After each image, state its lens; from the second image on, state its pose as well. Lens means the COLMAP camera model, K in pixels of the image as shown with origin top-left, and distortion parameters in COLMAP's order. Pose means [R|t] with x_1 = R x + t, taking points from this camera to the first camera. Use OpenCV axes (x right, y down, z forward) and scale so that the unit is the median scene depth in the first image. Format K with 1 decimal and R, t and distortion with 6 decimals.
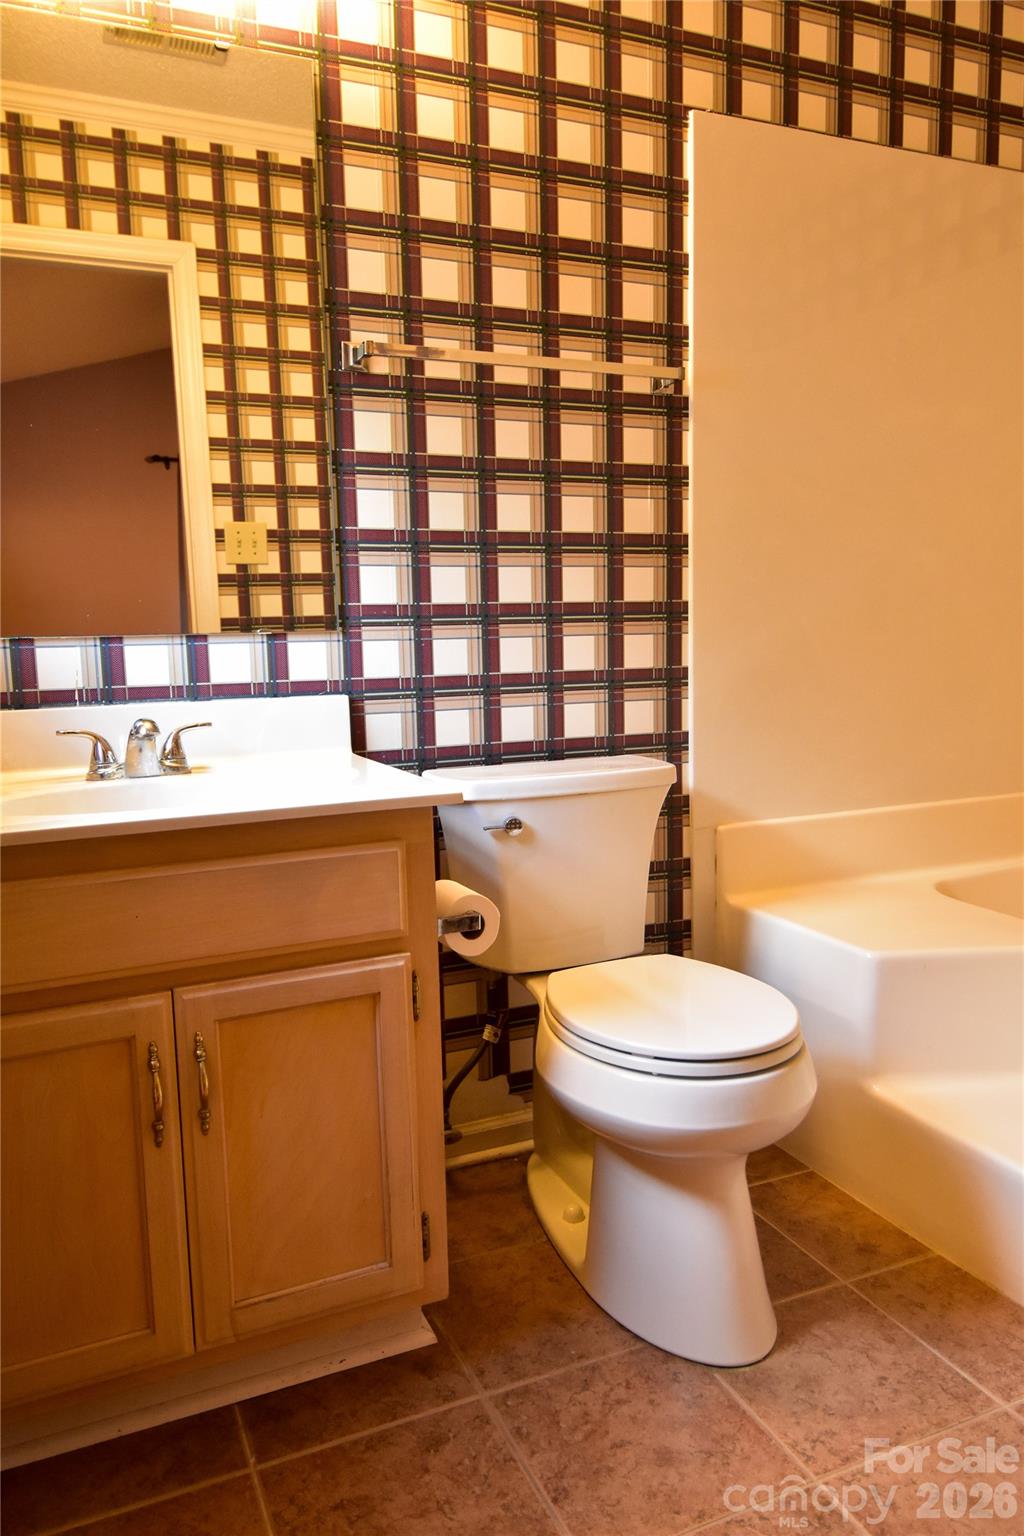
lens RADIAL K [[1104.7, 0, 497.0], [0, 1104.7, 762.9], [0, 0, 1]] dist [0.066003, -0.076397]
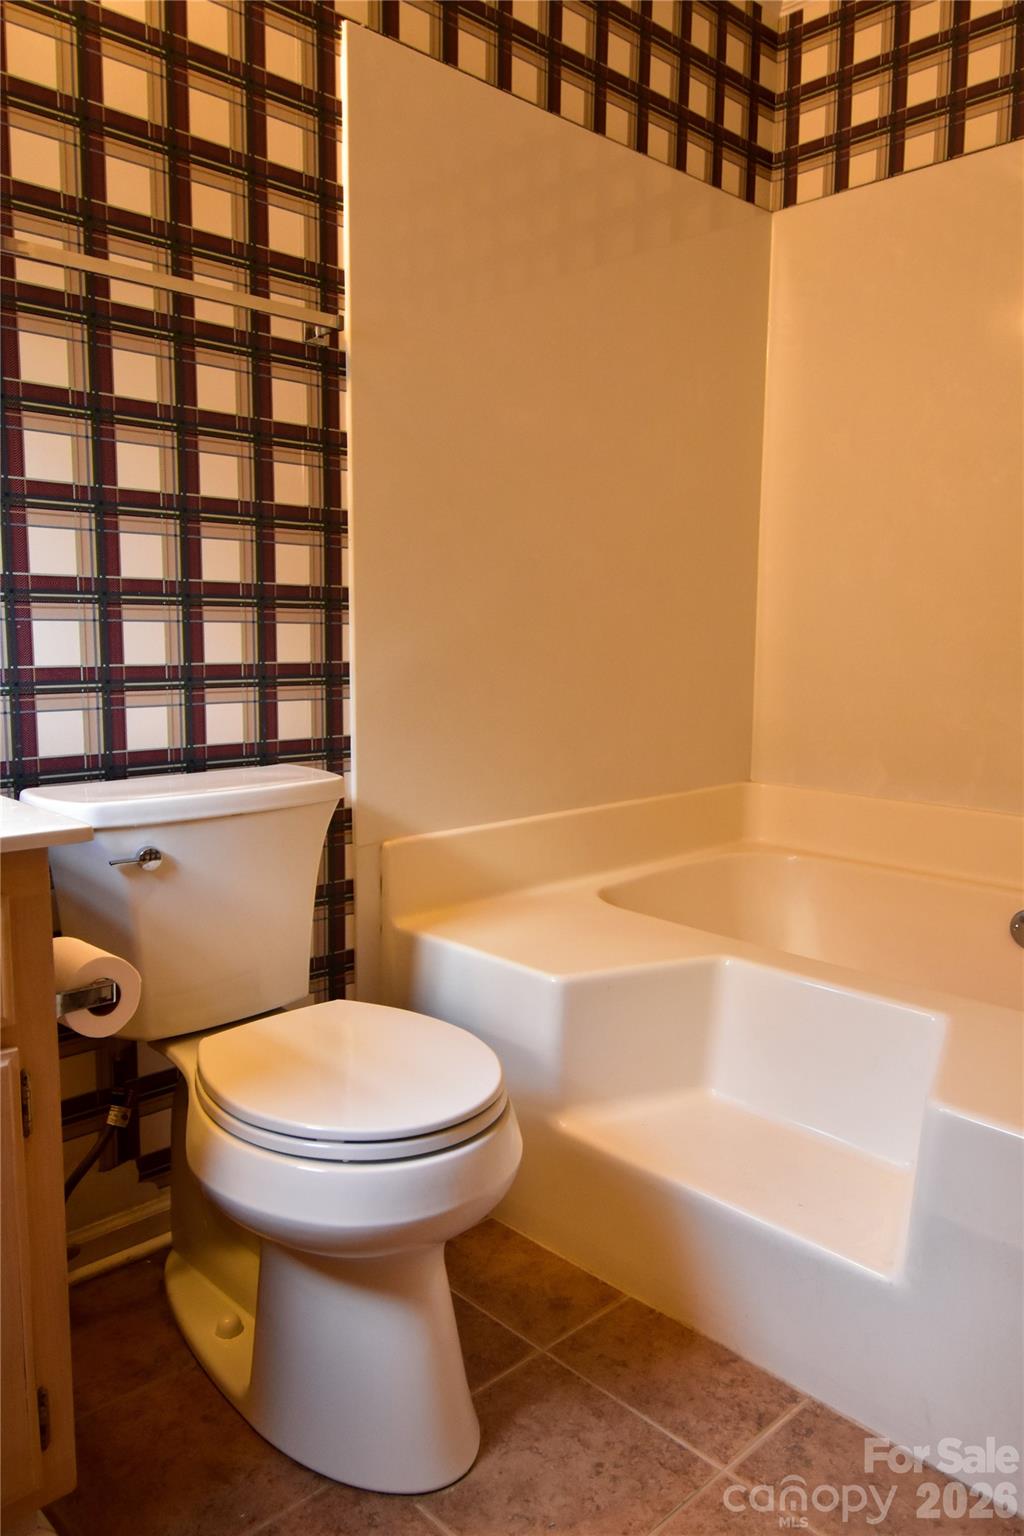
lens RADIAL K [[1104.7, 0, 497.0], [0, 1104.7, 762.9], [0, 0, 1]] dist [0.066003, -0.076397]
pose [[0.935610, -0.012600, 0.352811, -0.030682], [0.009852, 0.999906, 0.009584, -0.015693], [-0.352898, -0.005491, 0.935646, 0.150818]]
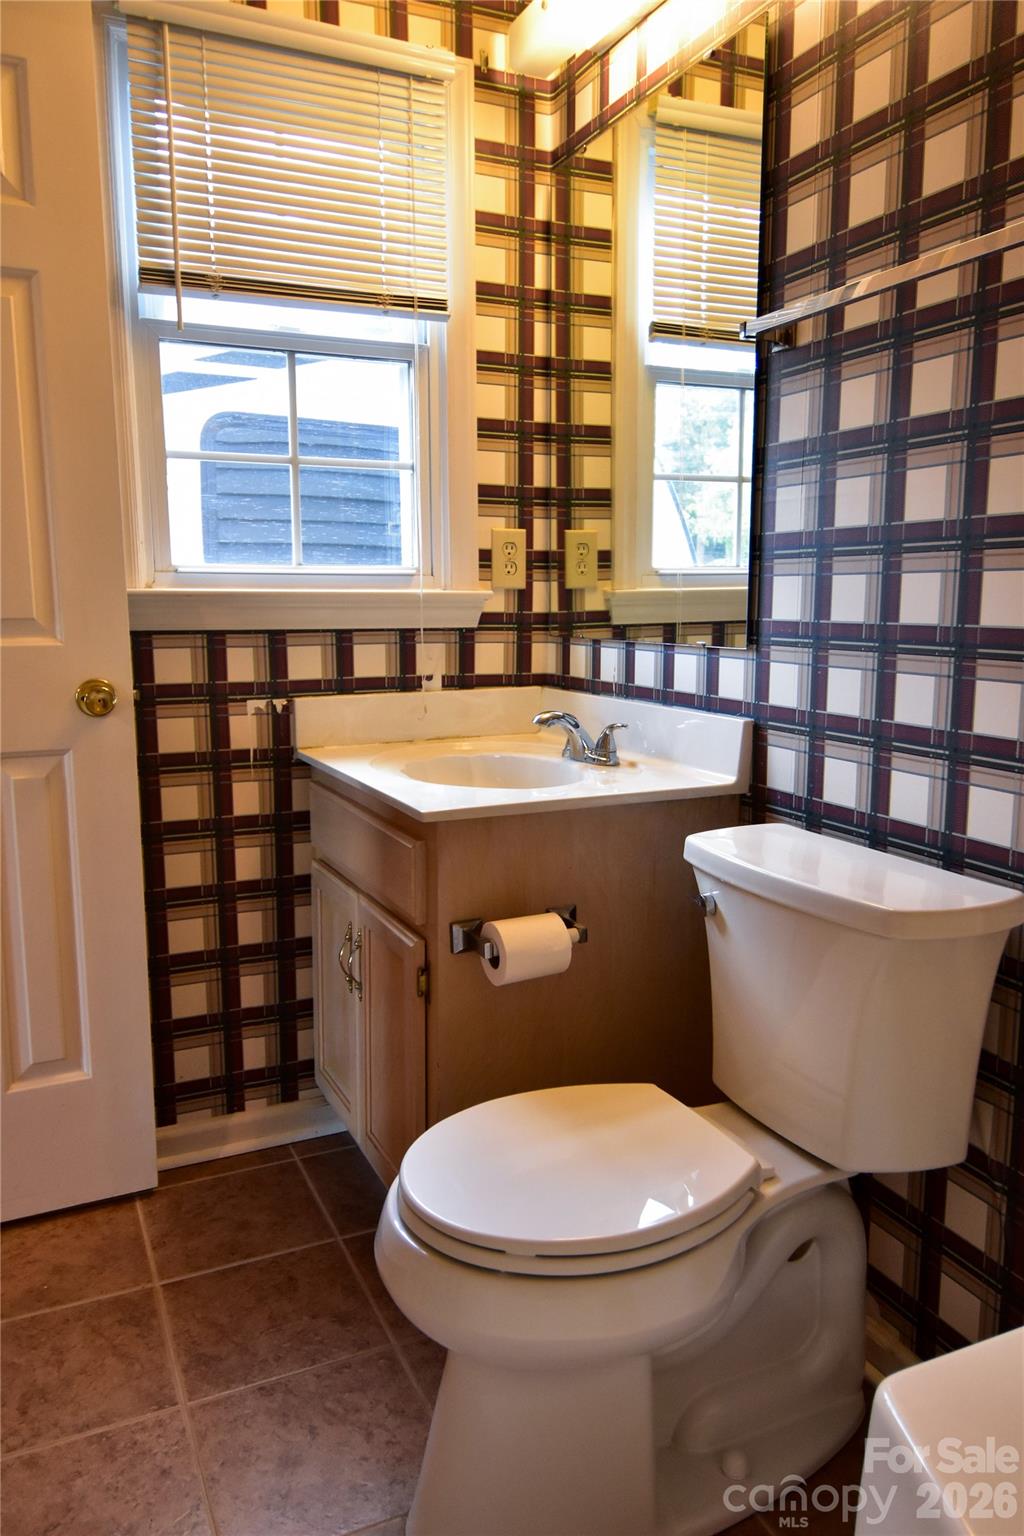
lens RADIAL K [[1104.7, 0, 497.0], [0, 1104.7, 762.9], [0, 0, 1]] dist [0.066003, -0.076397]
pose [[0.015878, 0.177137, -0.984058, 0.739749], [-0.111057, 0.978405, 0.174327, -0.158169], [0.993687, 0.106519, 0.035208, 0.748396]]
